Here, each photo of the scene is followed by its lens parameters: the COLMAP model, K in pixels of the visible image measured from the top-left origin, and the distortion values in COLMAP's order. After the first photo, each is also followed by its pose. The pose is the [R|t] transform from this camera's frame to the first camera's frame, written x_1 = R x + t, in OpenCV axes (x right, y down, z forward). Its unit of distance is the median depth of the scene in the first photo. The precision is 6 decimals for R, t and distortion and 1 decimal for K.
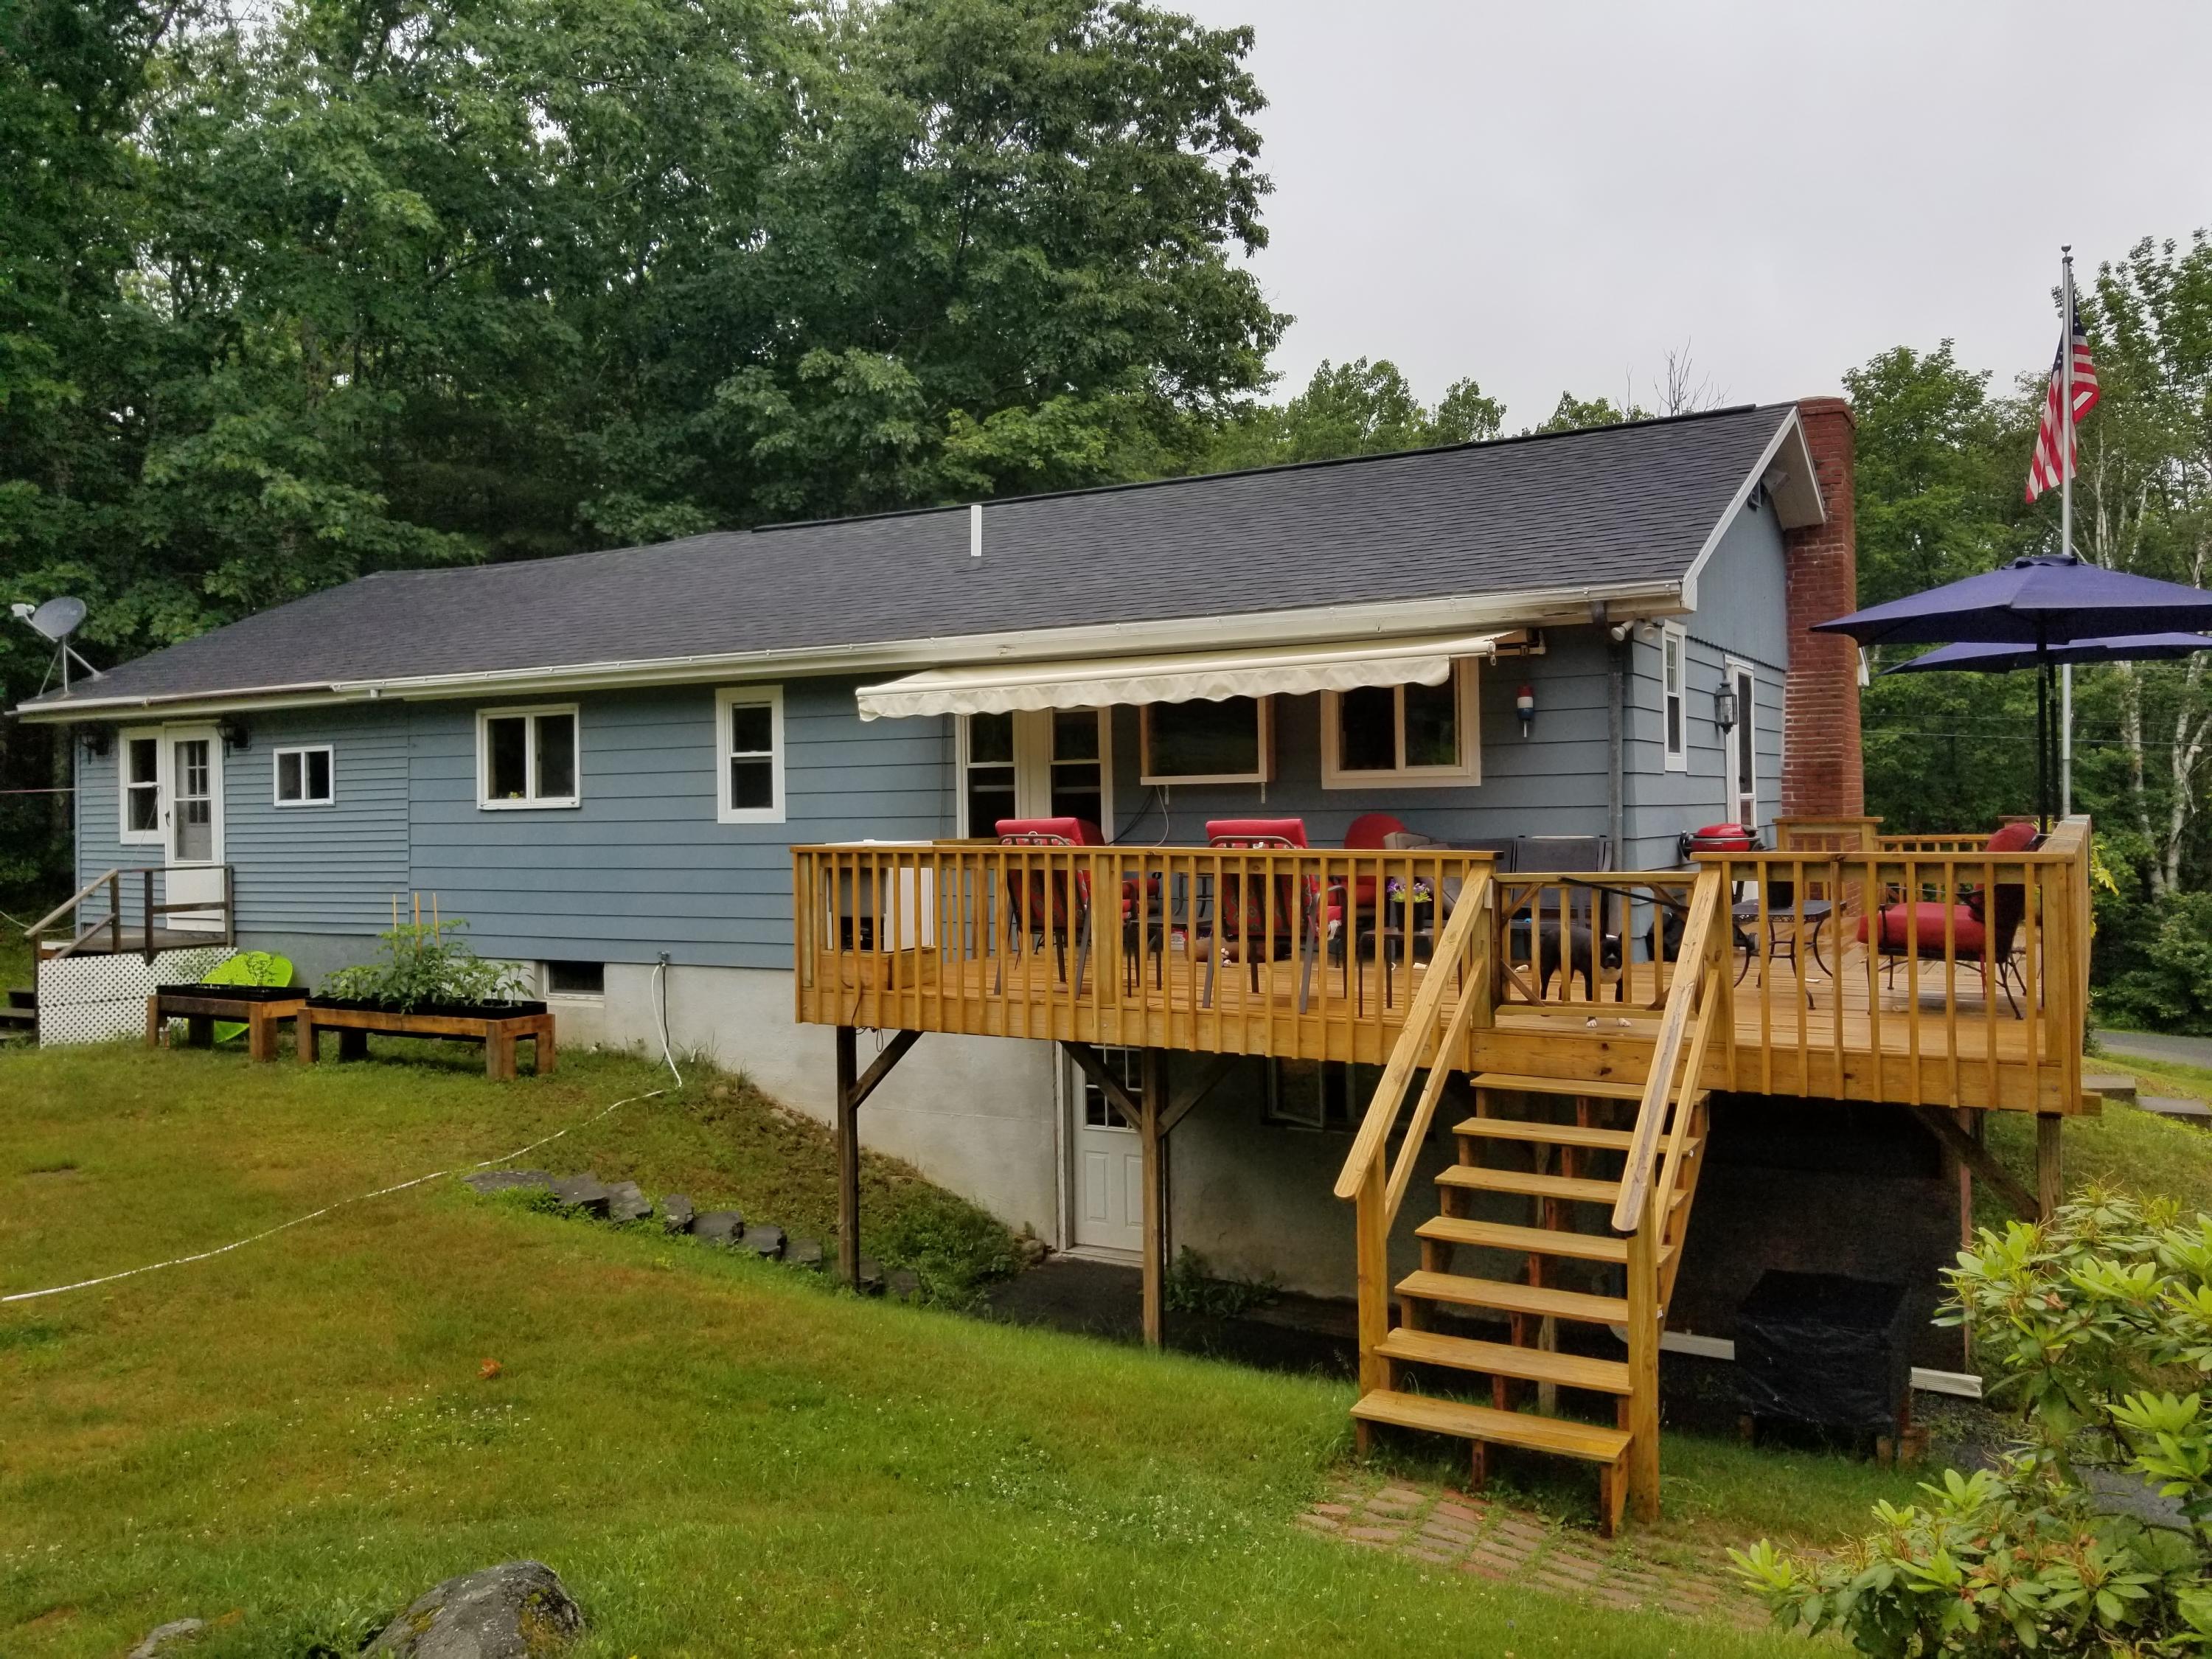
lens RADIAL K [[1692.1, 0, 1102.1], [0, 1692.1, 799.3], [0, 0, 1]] dist [0.130216, -0.198738]
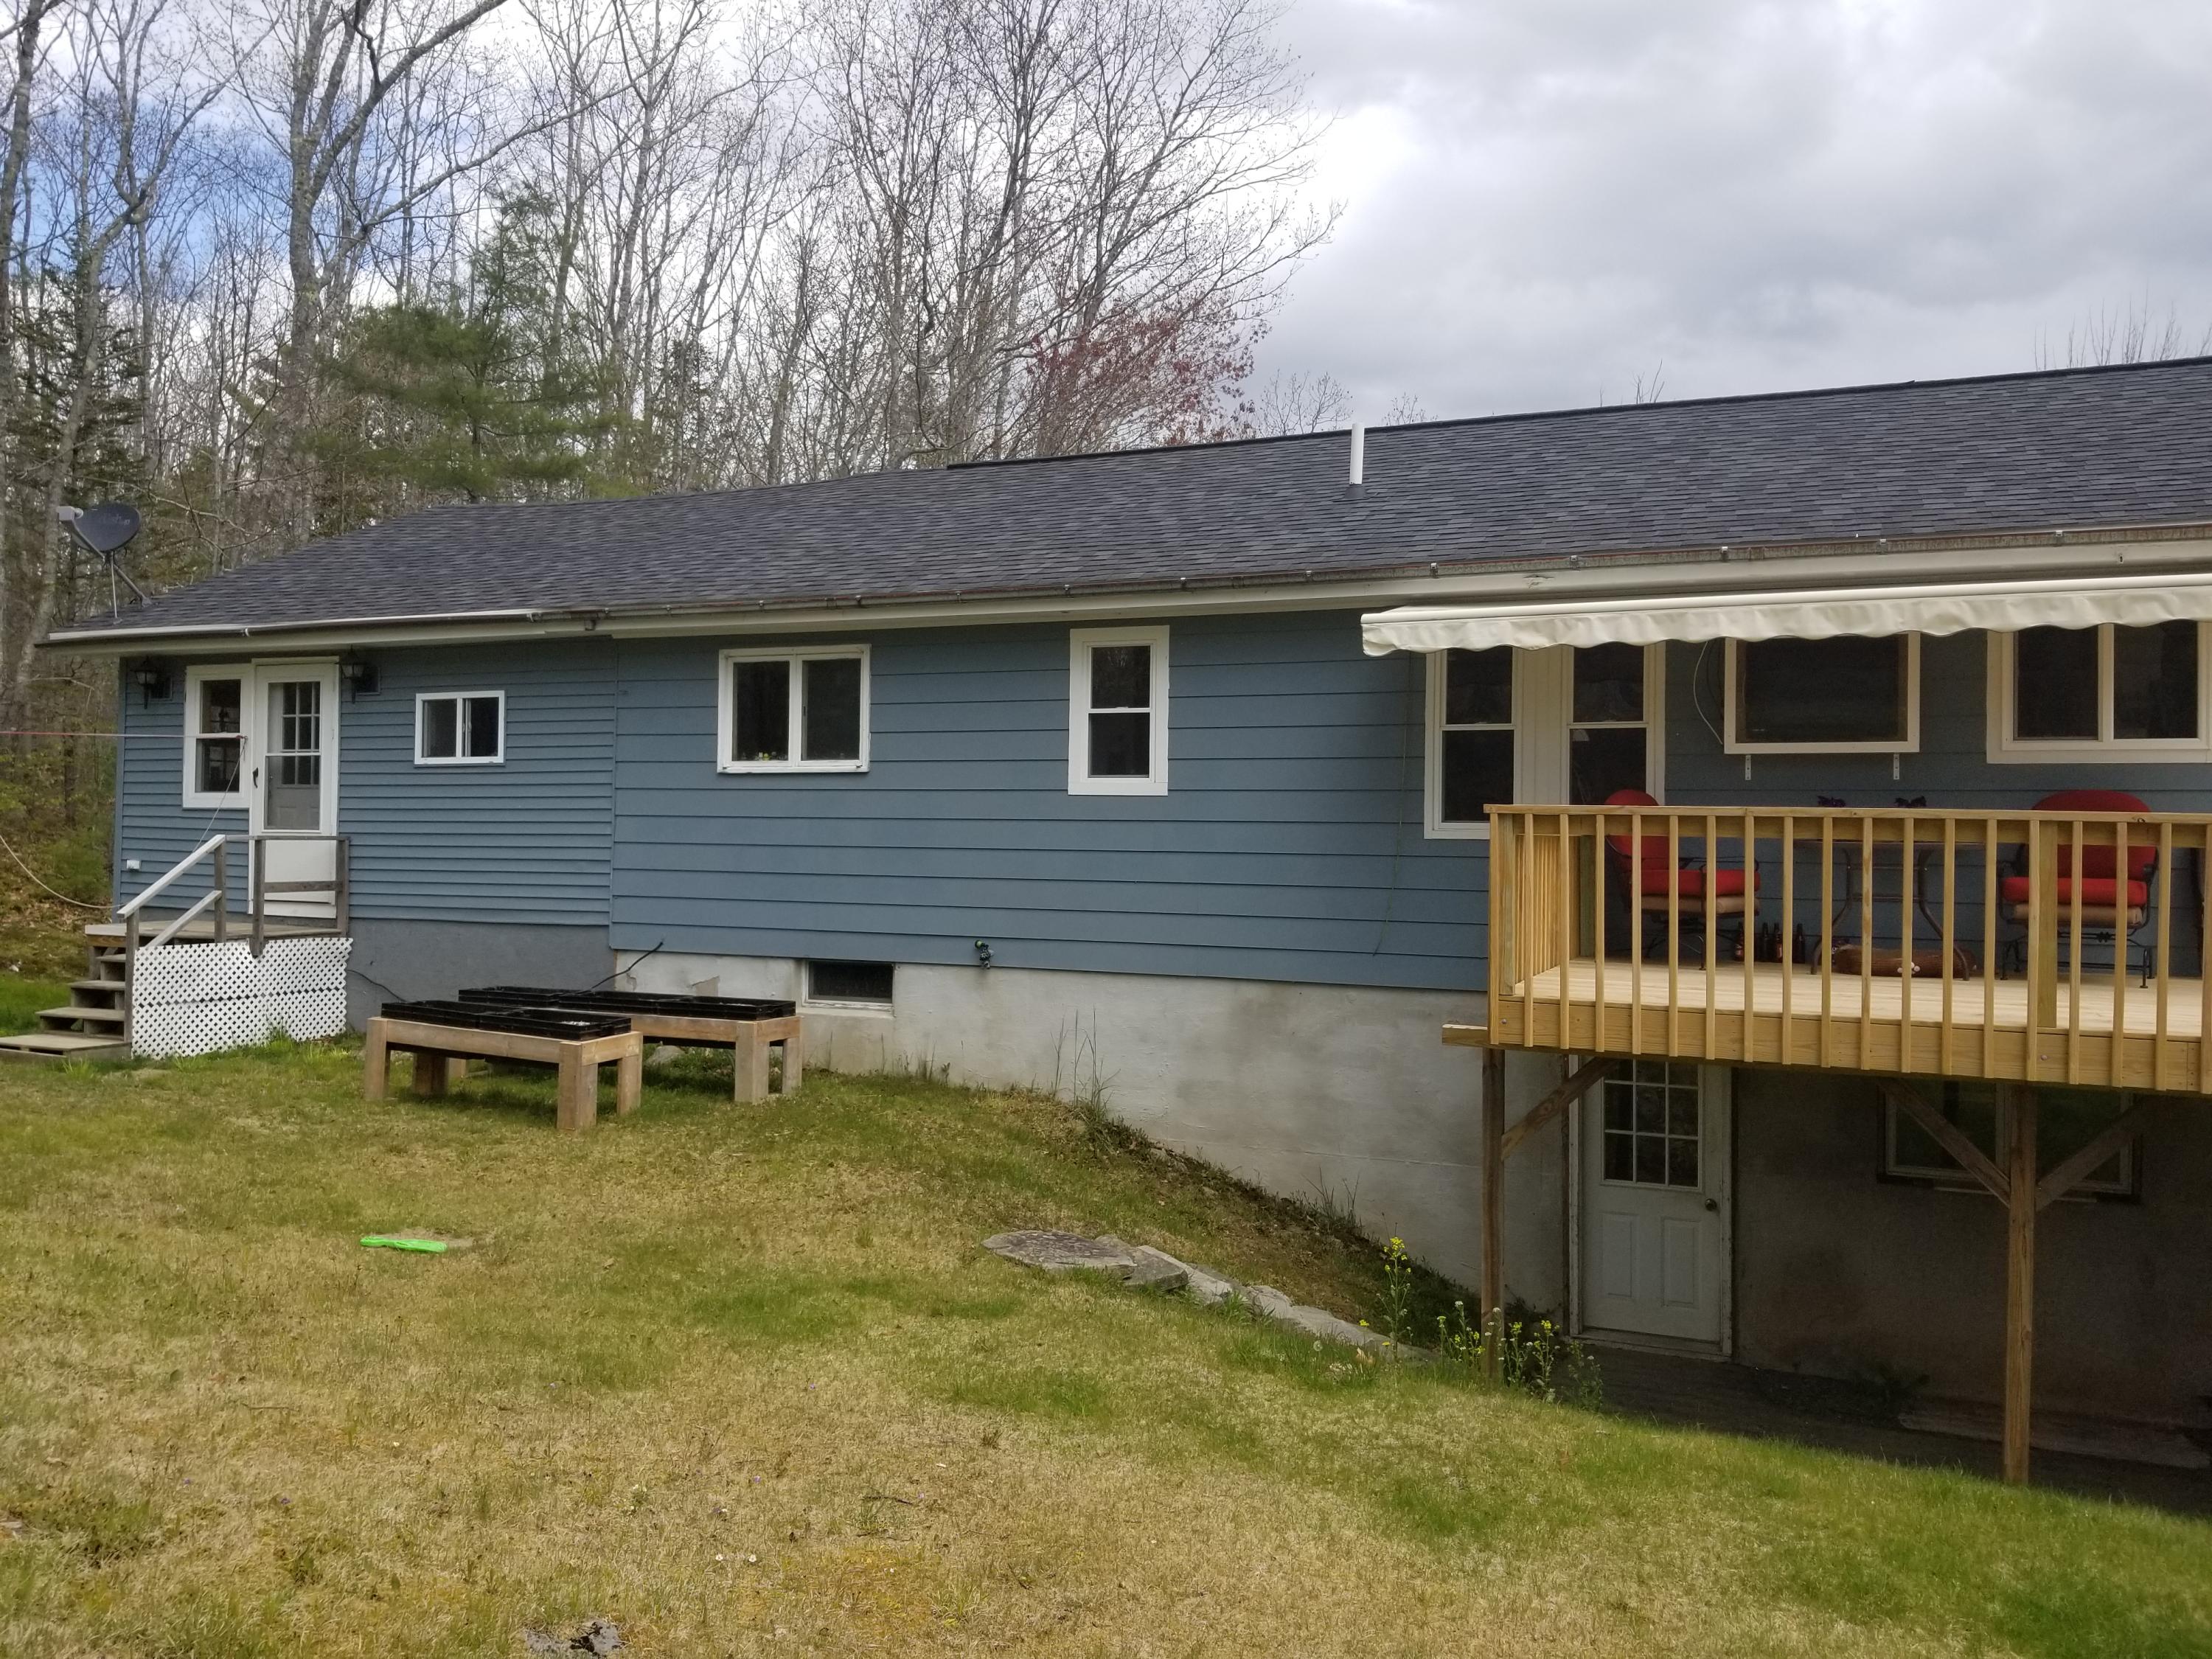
lens RADIAL K [[1692.1, 0, 1102.1], [0, 1692.1, 799.3], [0, 0, 1]] dist [0.130216, -0.198738]
pose [[0.993640, 0.032299, 0.107876, -0.266277], [-0.030419, 0.999356, -0.019024, 0.028147], [-0.108421, 0.015622, 0.993982, 0.174453]]
